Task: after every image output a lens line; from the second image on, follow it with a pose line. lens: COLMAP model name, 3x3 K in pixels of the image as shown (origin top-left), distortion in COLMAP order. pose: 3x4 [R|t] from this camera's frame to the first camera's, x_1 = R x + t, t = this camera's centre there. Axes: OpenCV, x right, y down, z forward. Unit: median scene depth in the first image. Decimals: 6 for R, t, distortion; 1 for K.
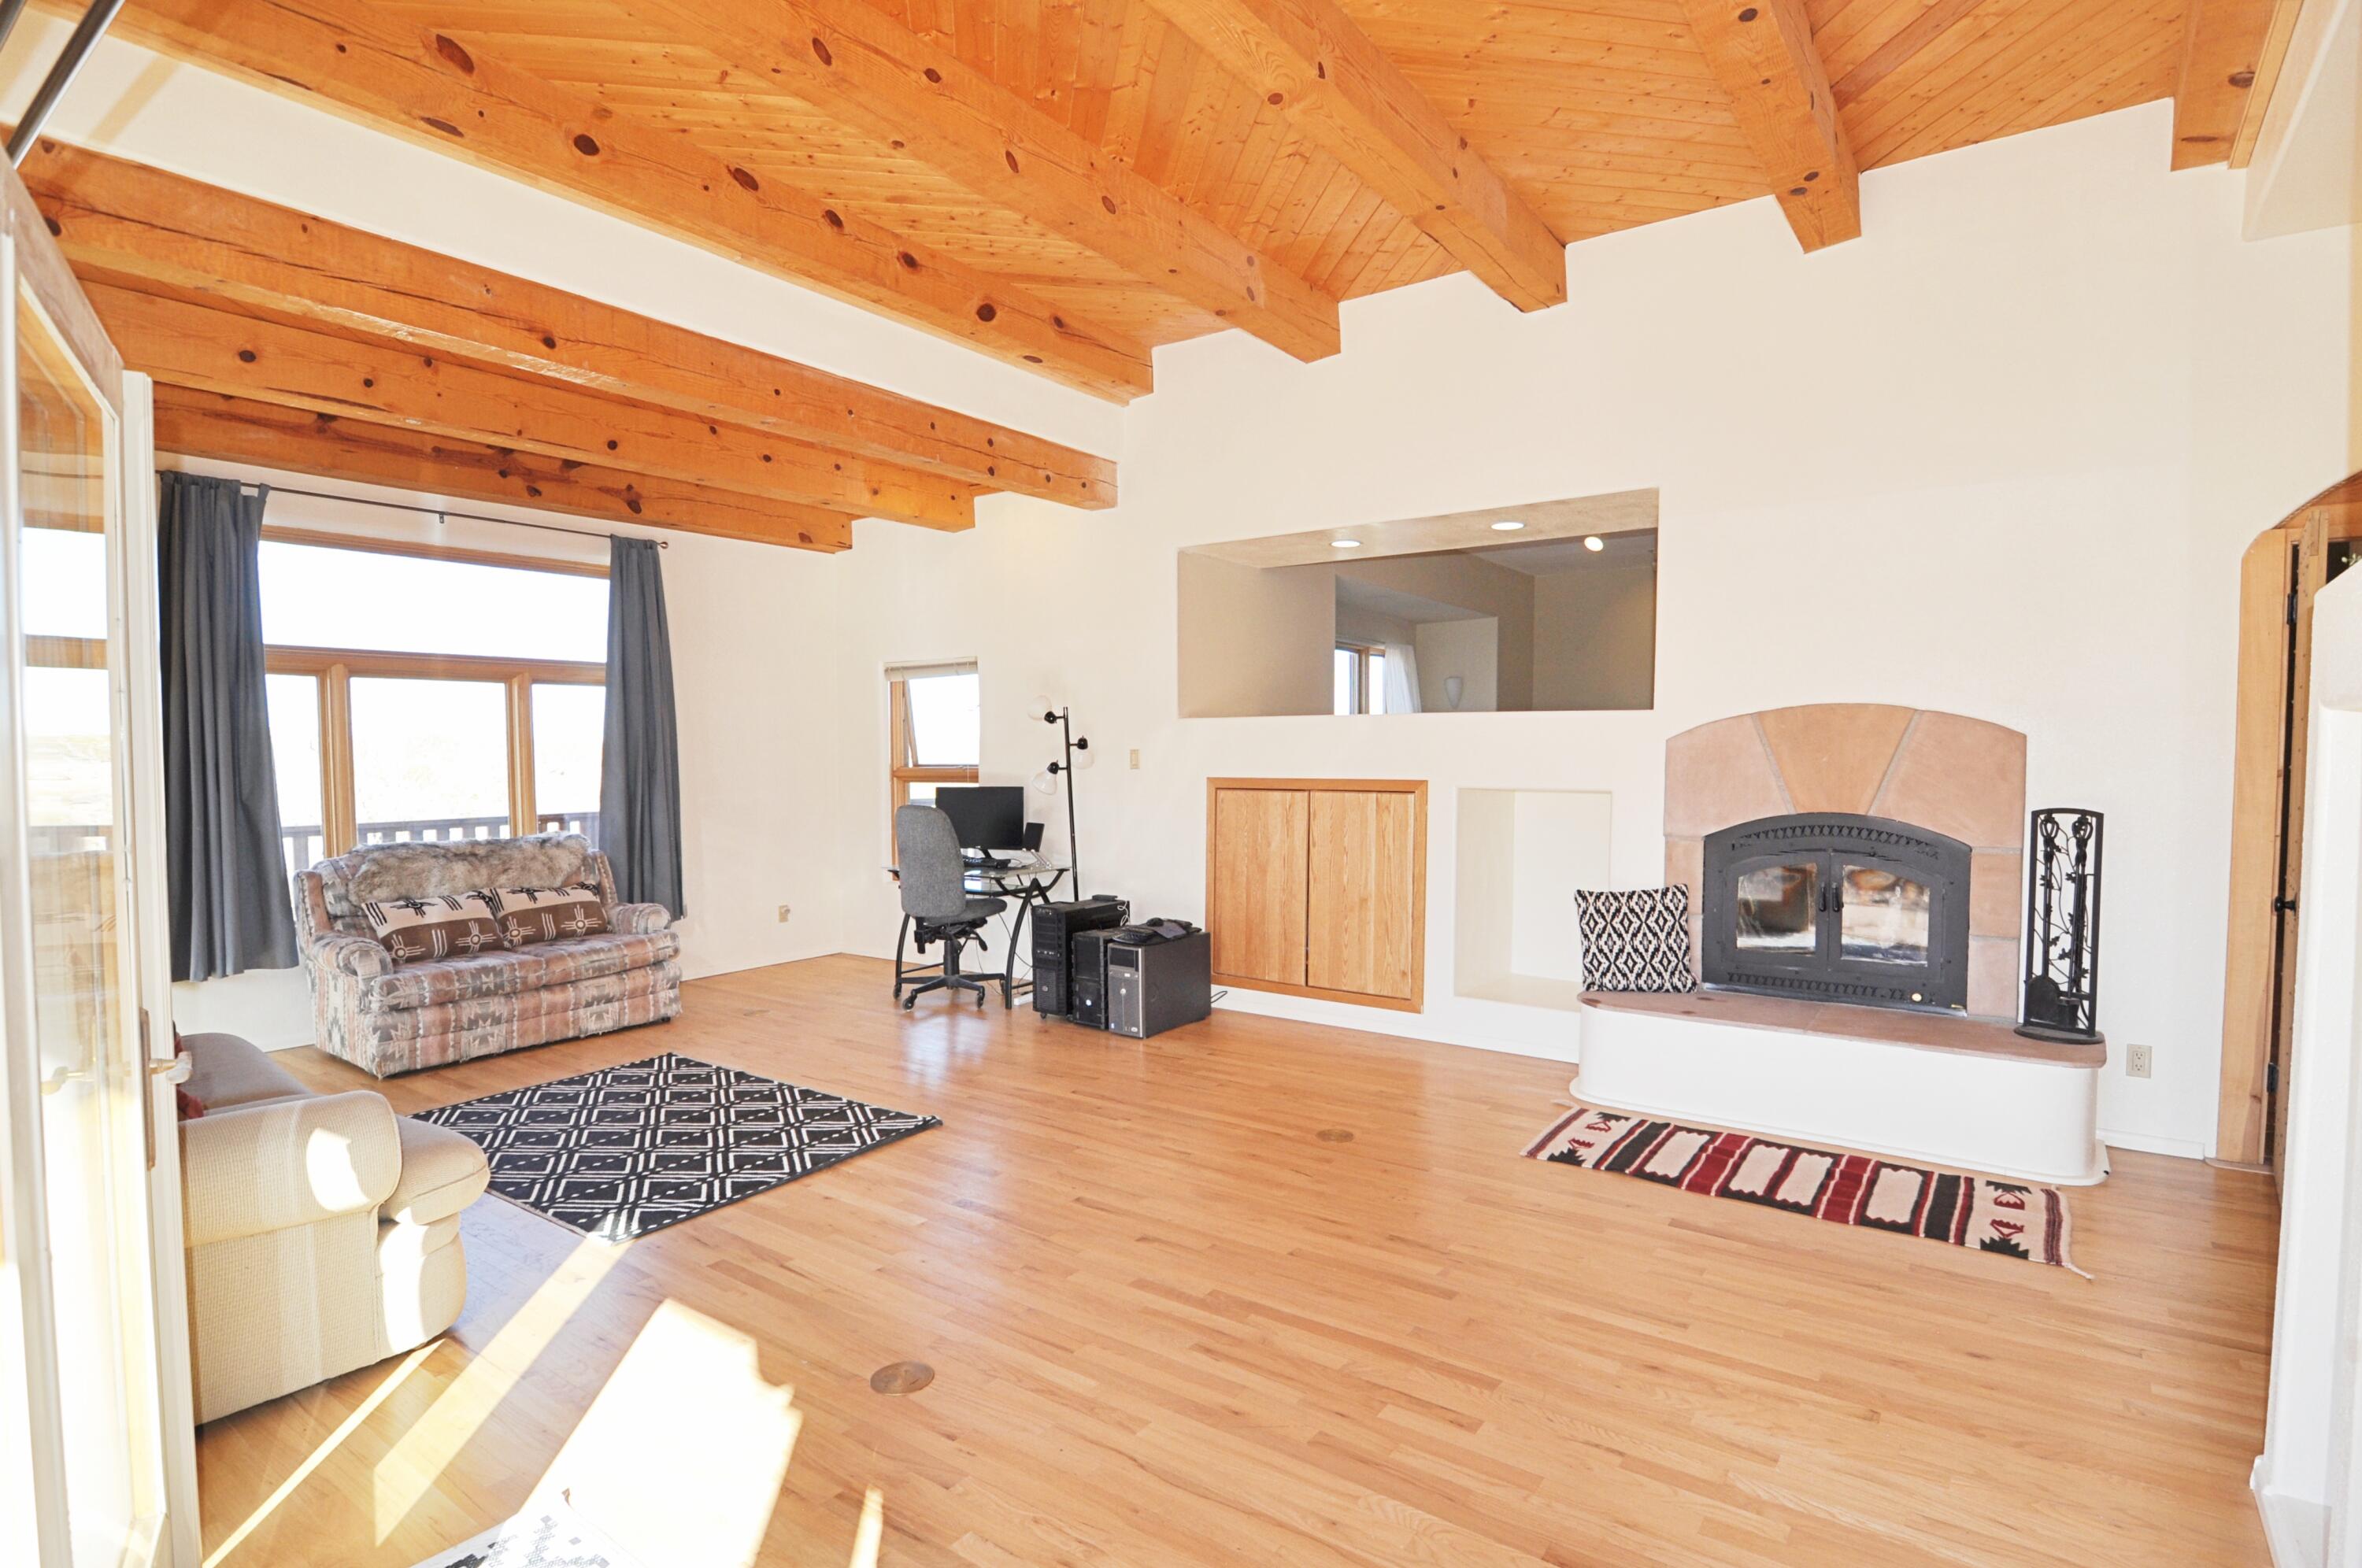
lens RADIAL K [[1164.8, 0, 1192.7], [0, 1164.8, 812.4], [0, 0, 1]] dist [-0.003095, -0.014306]
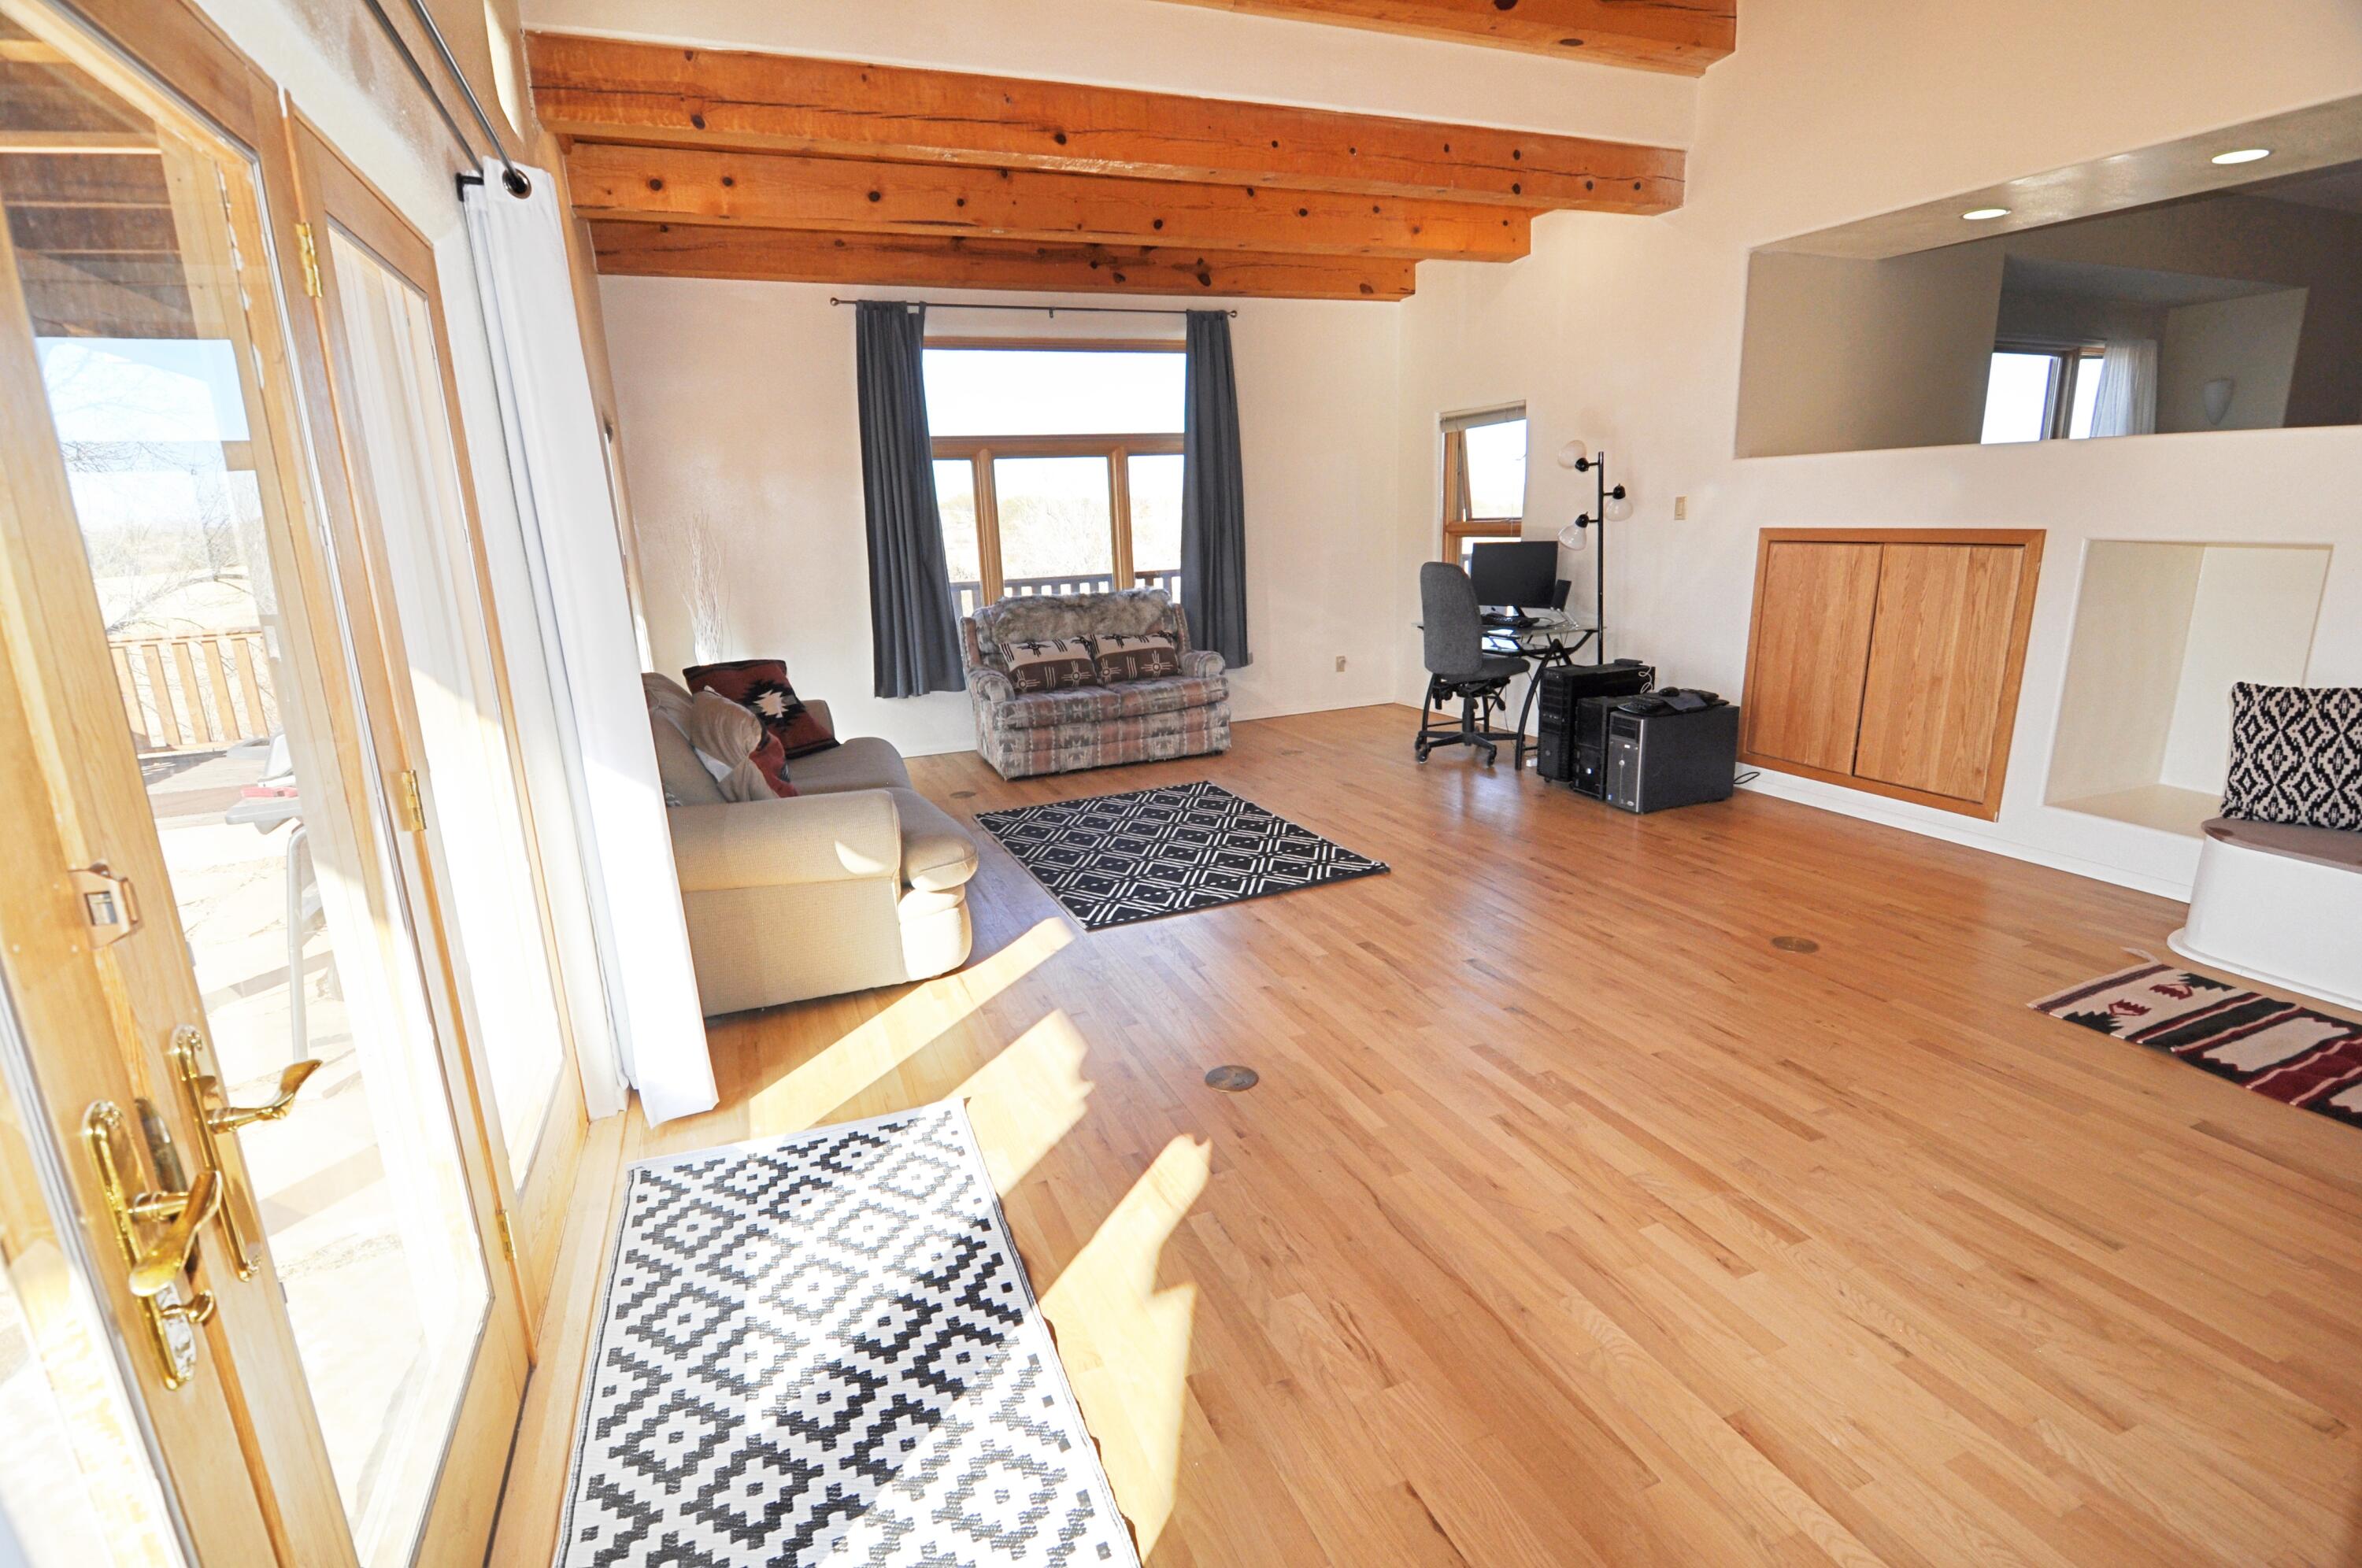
lens RADIAL K [[1127.1, 0, 1191.2], [0, 1127.1, 812.4], [0, 0, 1]] dist [-0.003736, -0.012616]
pose [[0.847238, 0.110429, -0.519609, 0.131854], [0.005183, 0.976389, 0.215957, -0.007550], [0.531189, -0.185660, 0.826661, 0.048044]]
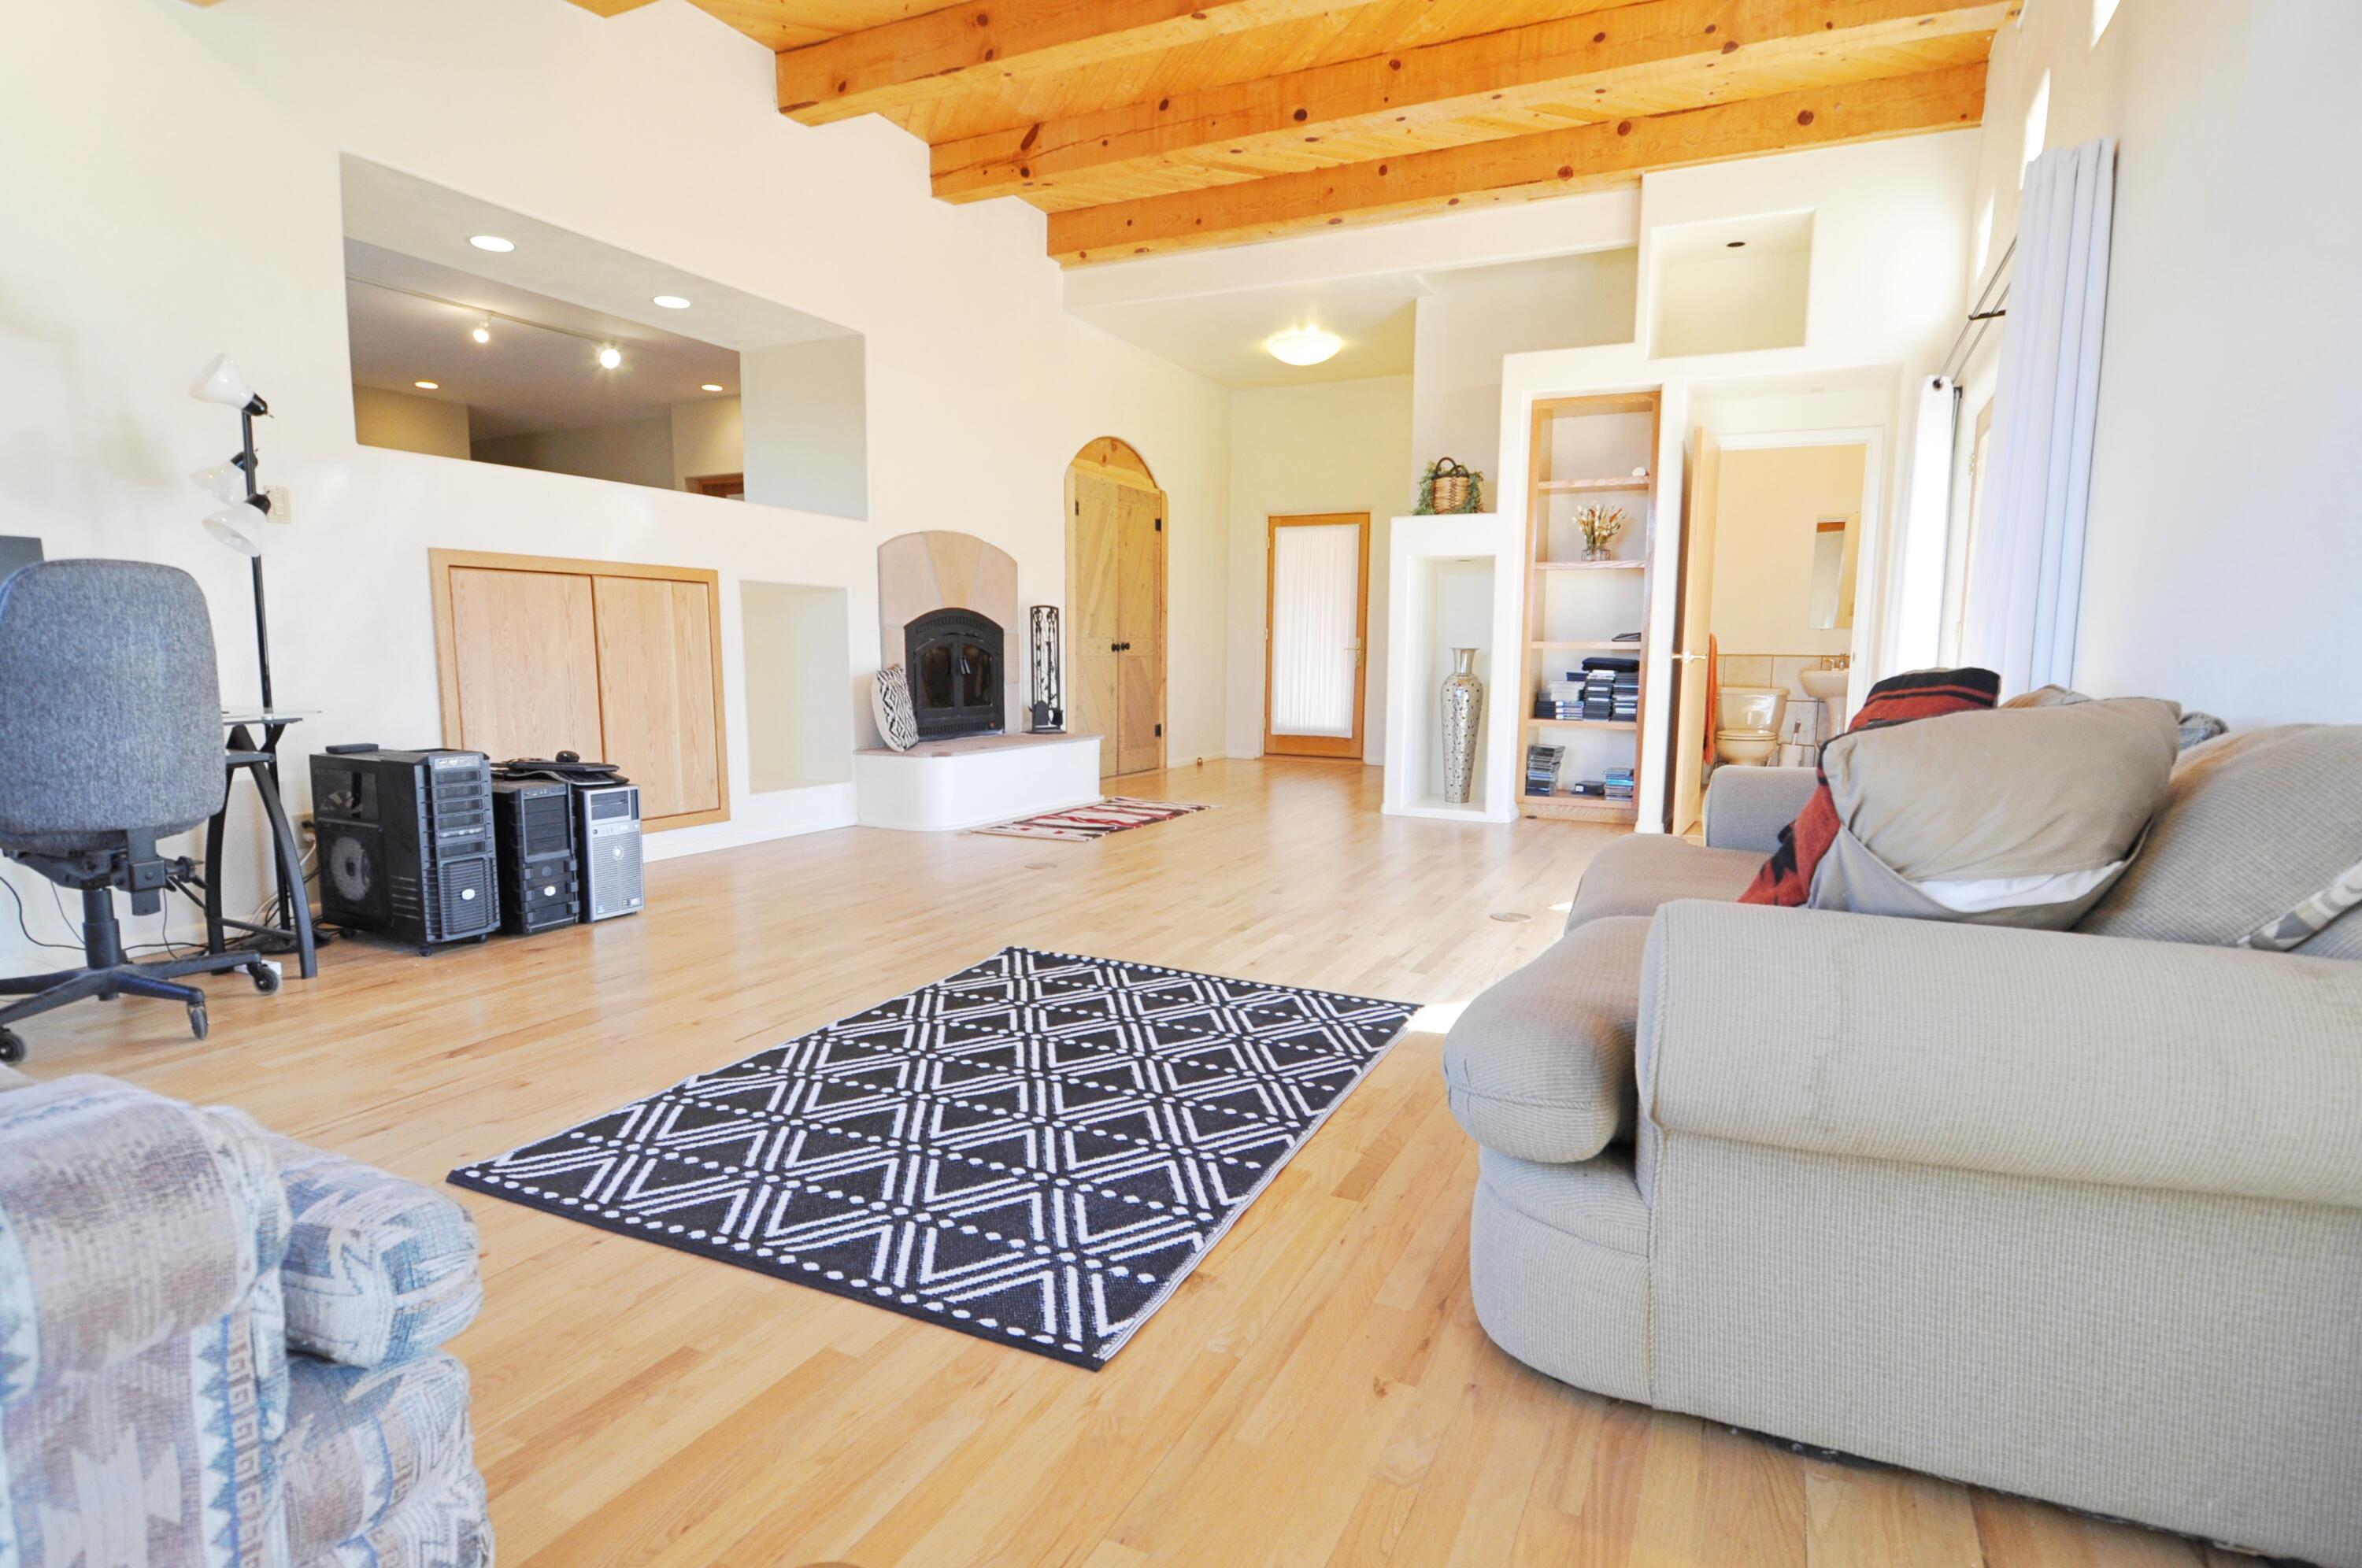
lens RADIAL K [[1212.9, 0, 1191.9], [0, 1212.9, 812.8], [0, 0, 1]] dist [-0.000809, -0.014903]
pose [[-0.175521, -0.131222, 0.975691, -0.867556], [0.040393, 0.989282, 0.140316, 0.045266], [-0.983647, 0.064040, -0.168340, 0.828793]]
